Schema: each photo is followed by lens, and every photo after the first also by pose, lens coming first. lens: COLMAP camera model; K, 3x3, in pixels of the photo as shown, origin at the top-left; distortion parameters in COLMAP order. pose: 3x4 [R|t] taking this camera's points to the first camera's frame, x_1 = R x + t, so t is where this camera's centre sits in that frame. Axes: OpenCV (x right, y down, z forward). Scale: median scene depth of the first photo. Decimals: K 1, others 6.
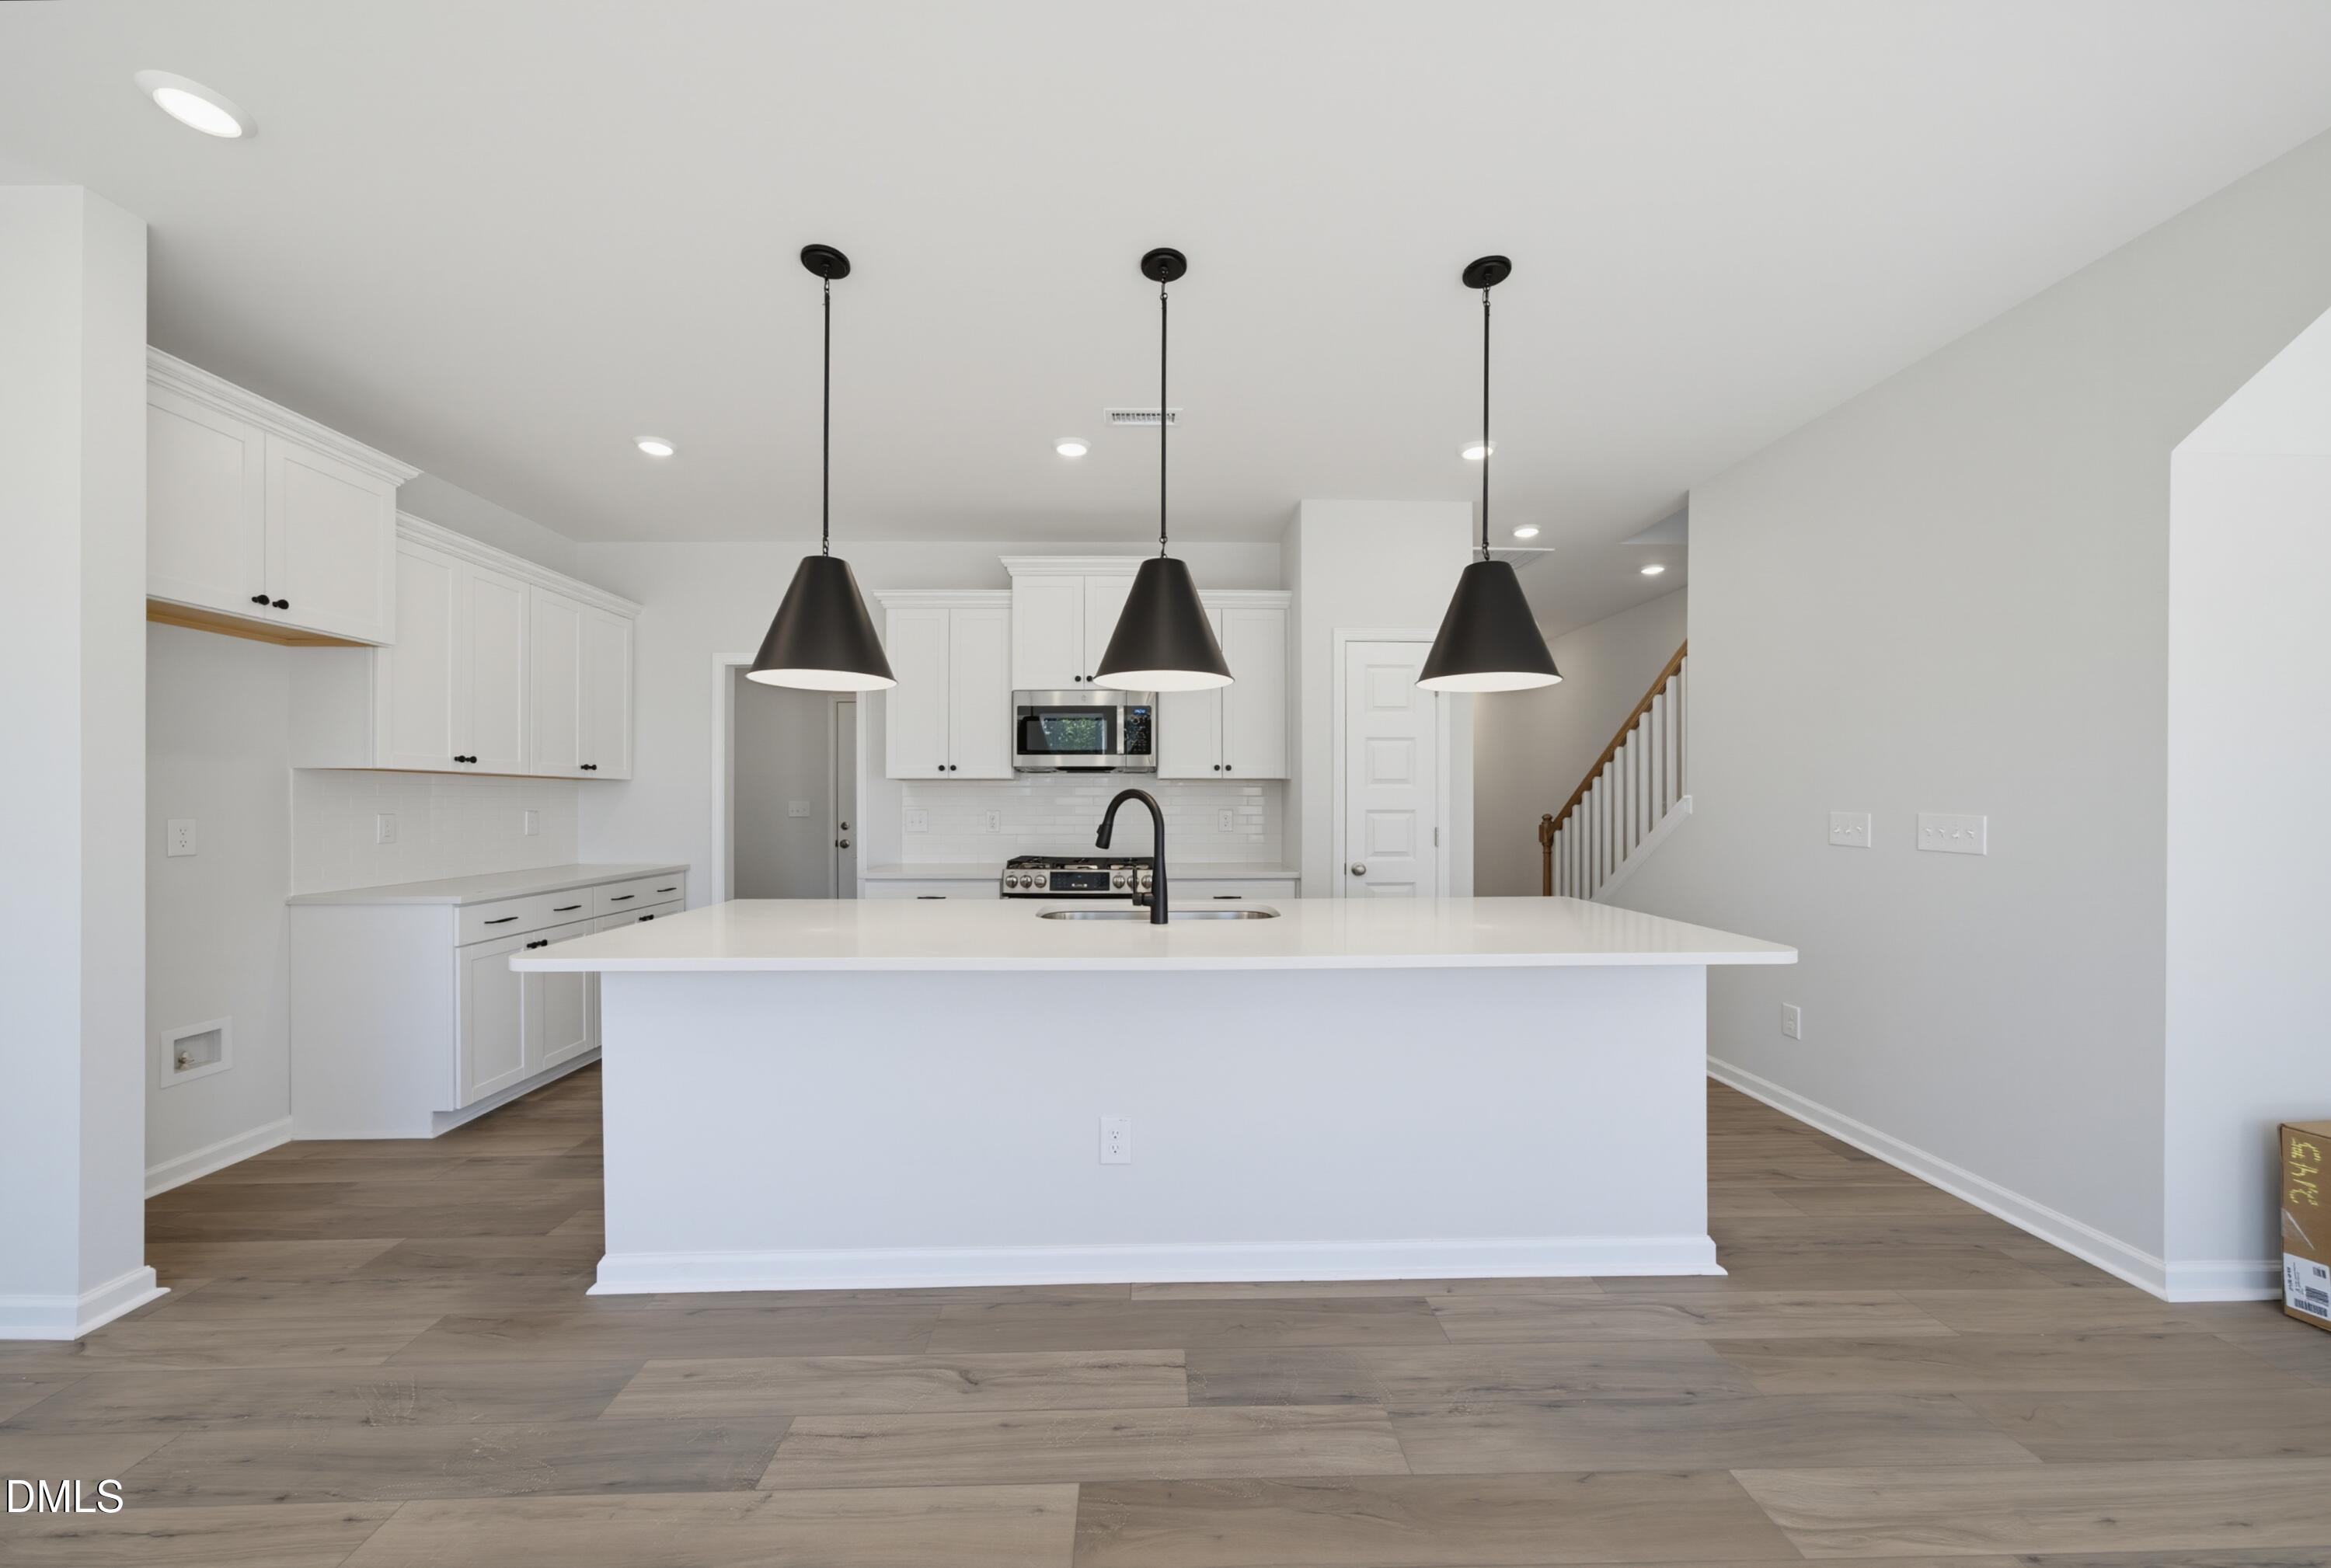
lens RADIAL K [[803.0, 0, 1159.0], [0, 803.0, 804.2], [0, 0, 1]] dist [-0.009995, 0.002756]
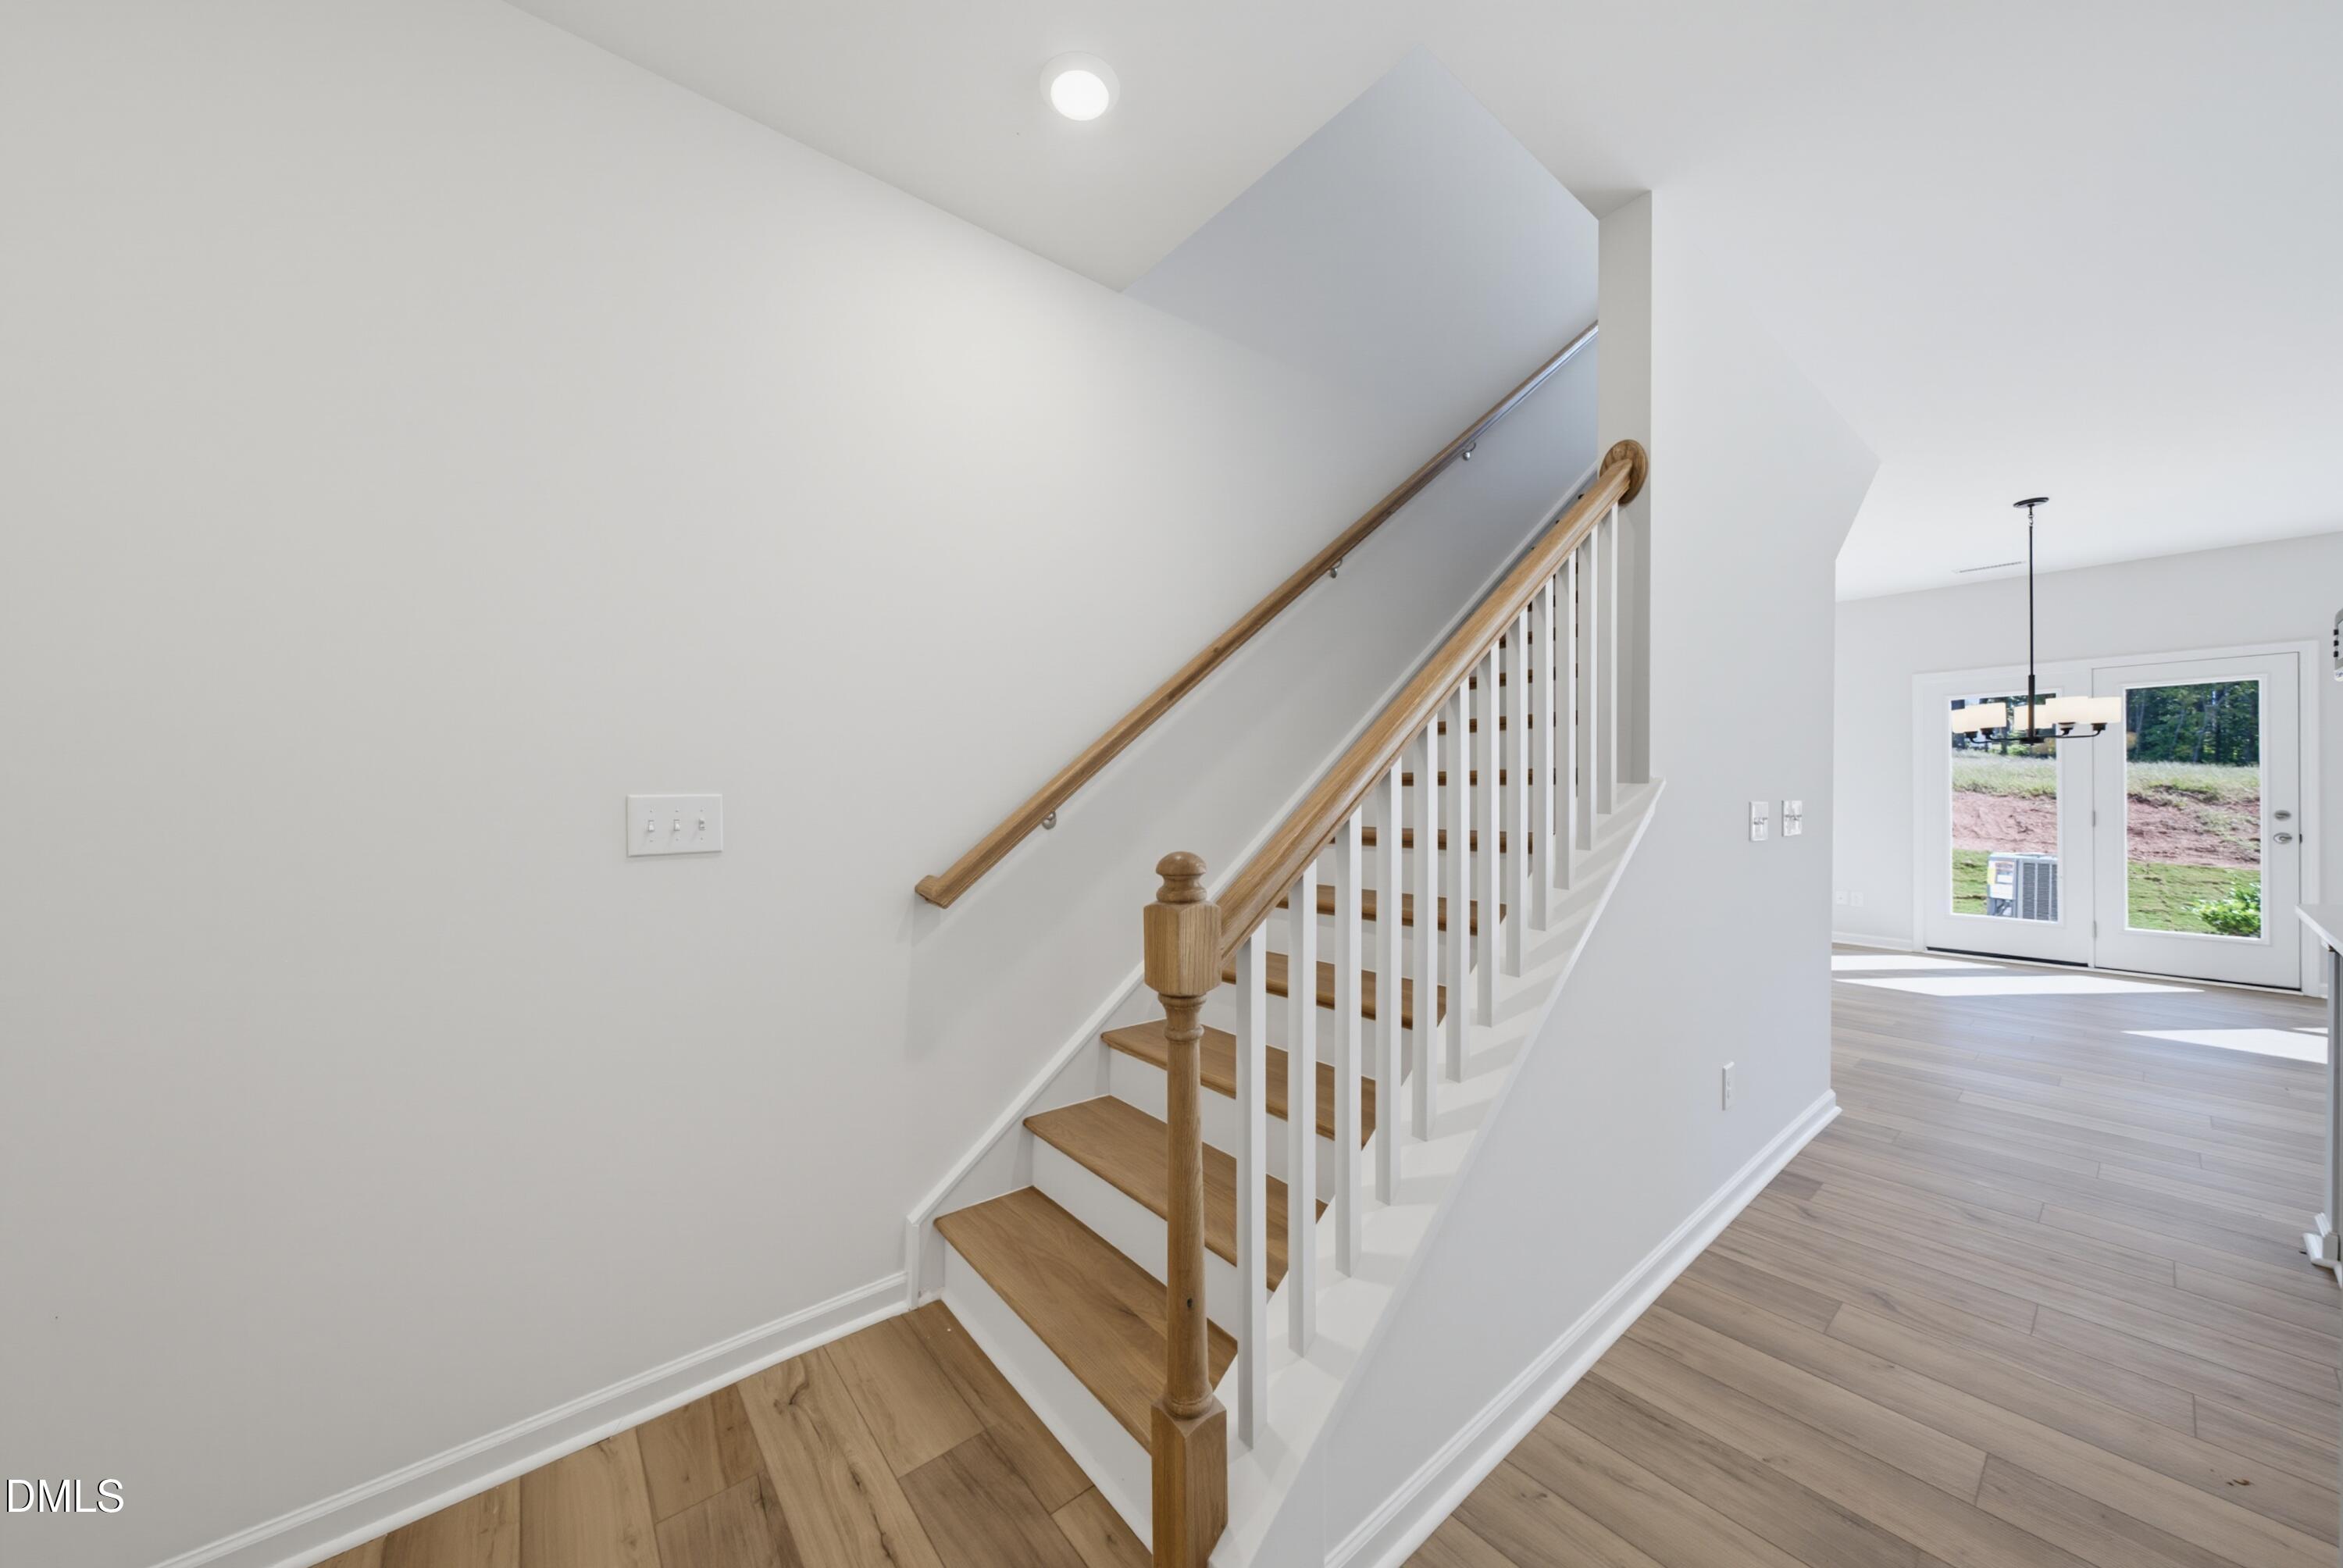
lens RADIAL K [[807.0, 0, 1163.2], [0, 807.0, 793.2], [0, 0, 1]] dist [-0.009995, 0.002756]
pose [[-0.609097, -0.002372, 0.793093, 0.756178], [0.006339, 0.999949, 0.007859, -0.014476], [-0.793071, 0.009814, -0.609050, 2.719056]]
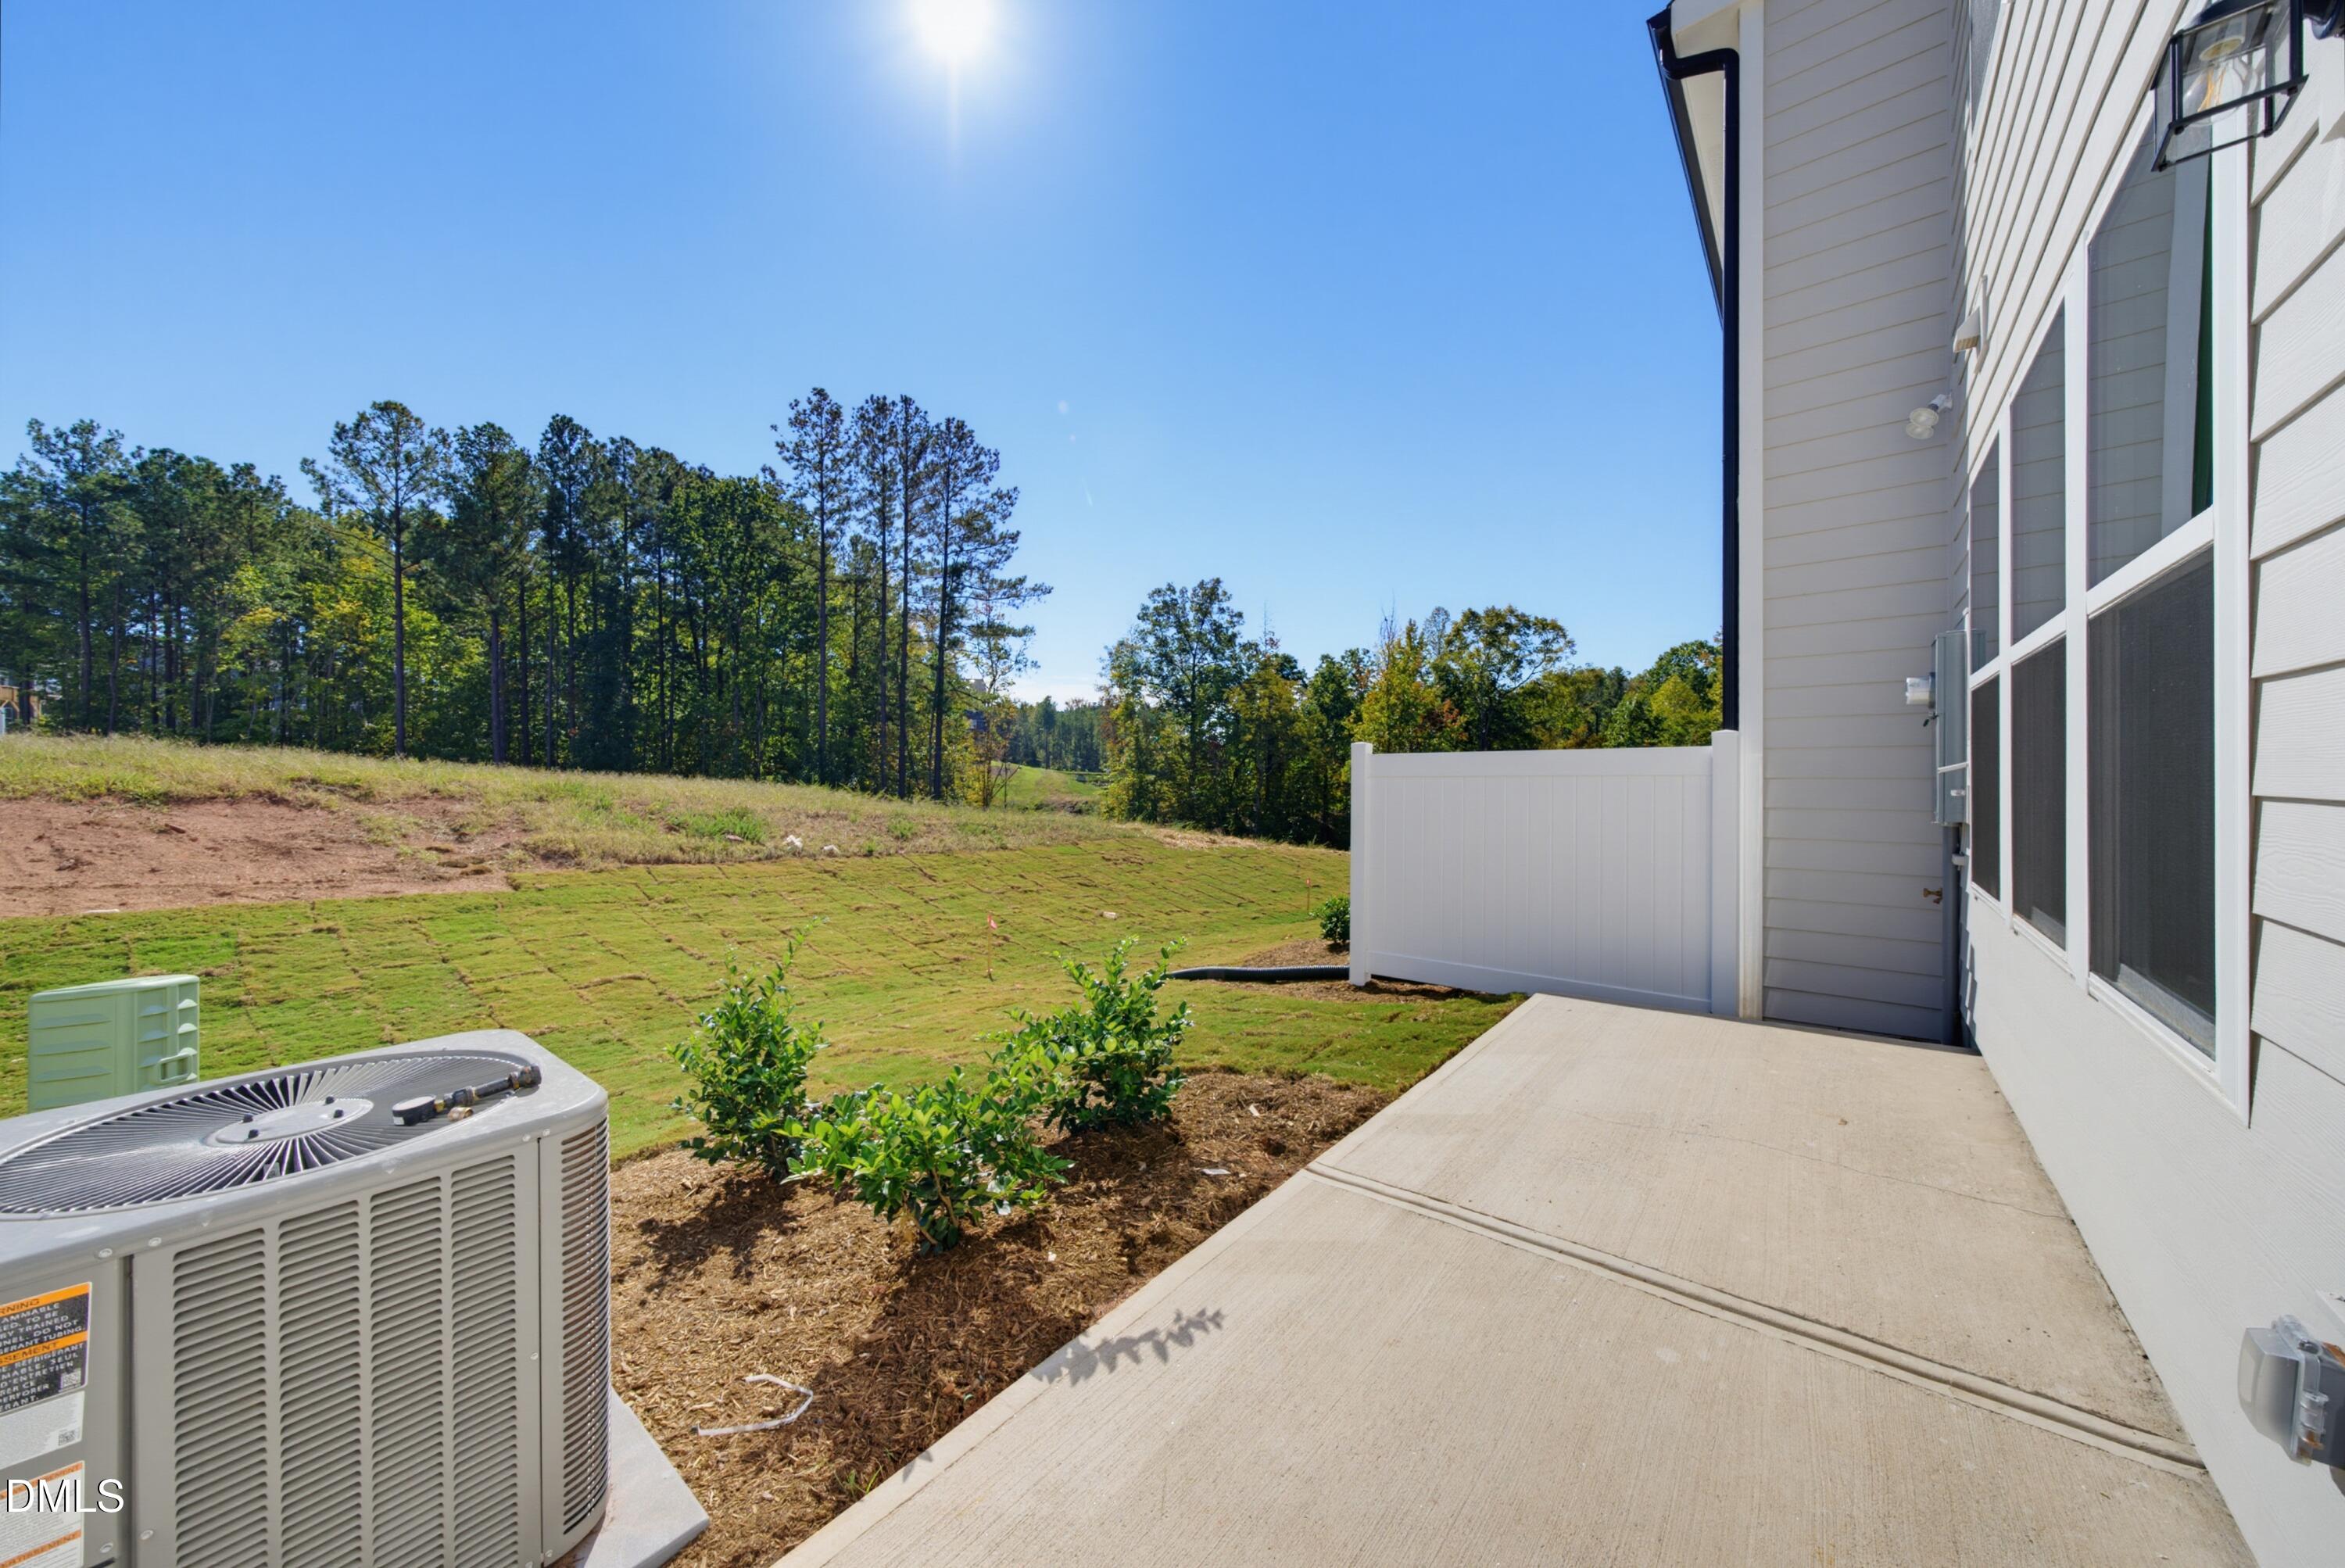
lens RADIAL K [[807.8, 0, 1178.3], [0, 807.8, 782.6], [0, 0, 1]] dist [-0.009995, 0.002756]
pose [[-0.654709, 0.012161, -0.755783, 1.167205], [0.009185, 0.999925, 0.008133, 0.062339], [0.755825, -0.001617, -0.654771, -1.255151]]
